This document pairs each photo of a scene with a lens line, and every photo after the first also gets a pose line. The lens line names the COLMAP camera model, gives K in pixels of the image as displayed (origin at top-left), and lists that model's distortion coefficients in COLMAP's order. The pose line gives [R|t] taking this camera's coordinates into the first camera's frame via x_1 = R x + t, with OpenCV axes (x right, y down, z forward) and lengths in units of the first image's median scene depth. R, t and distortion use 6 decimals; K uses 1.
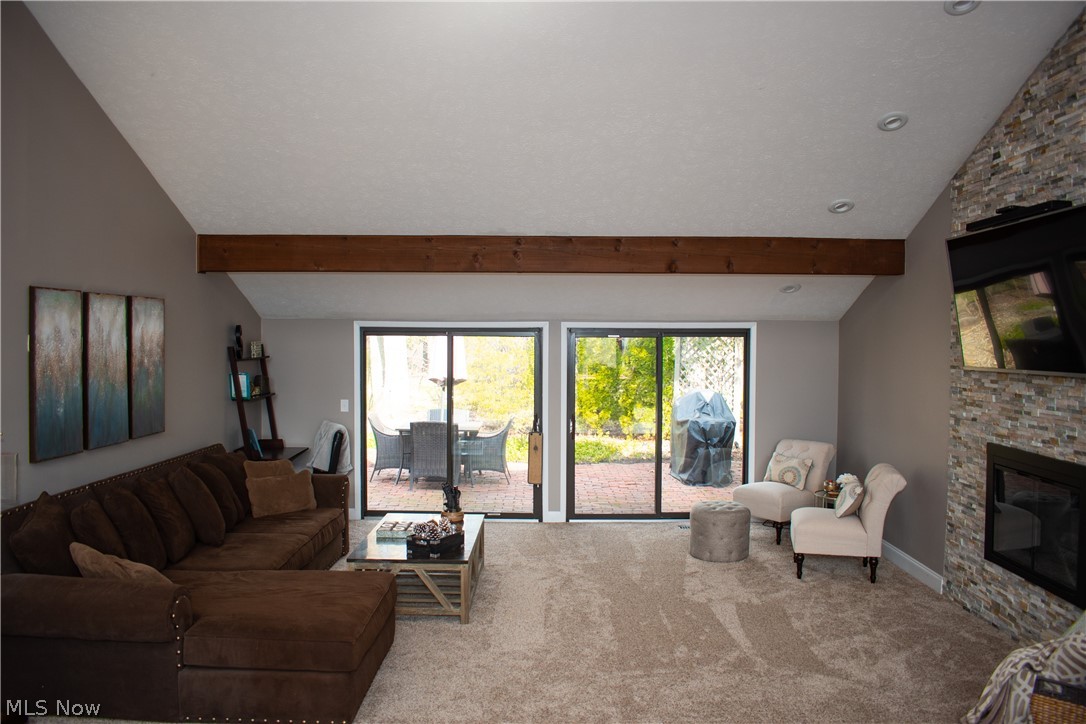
lens RADIAL K [[839.6, 0, 542.1], [0, 839.6, 360.4], [0, 0, 1]] dist [-0.080105, 0.006680]
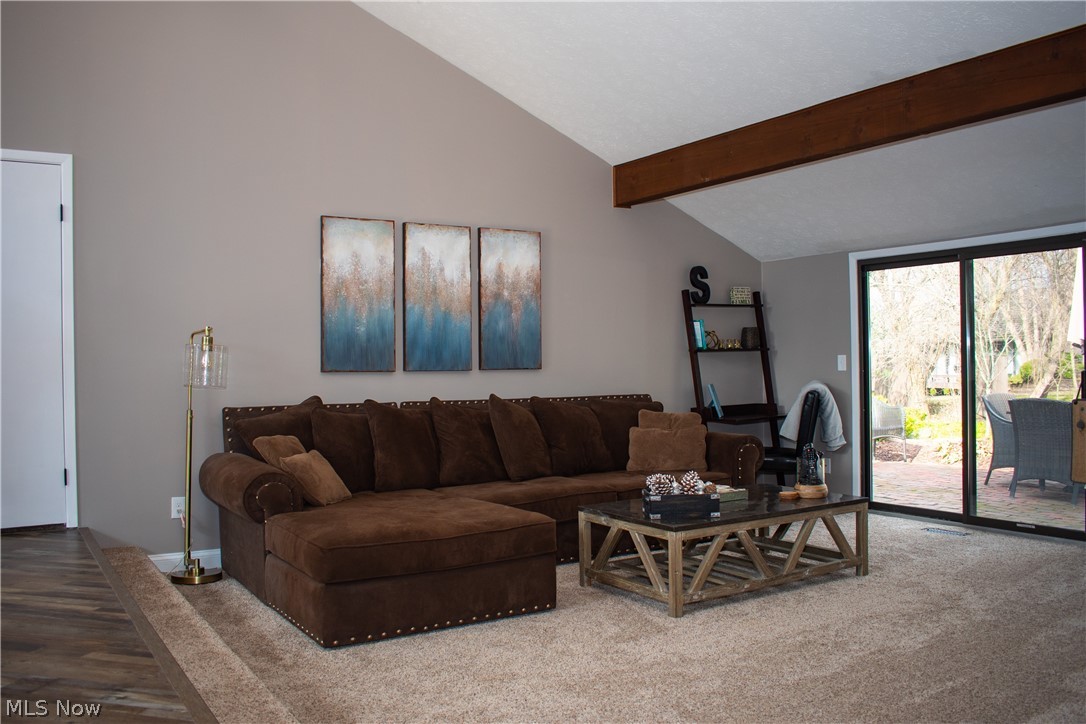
lens RADIAL K [[913.9, 0, 542.8], [0, 913.9, 360.4], [0, 0, 1]] dist [-0.082643, -0.013049]
pose [[0.554612, -0.011654, -0.832027, 0.509957], [-0.006997, 0.999801, -0.018669, 0.113051], [0.832080, 0.016176, 0.554420, 0.479504]]
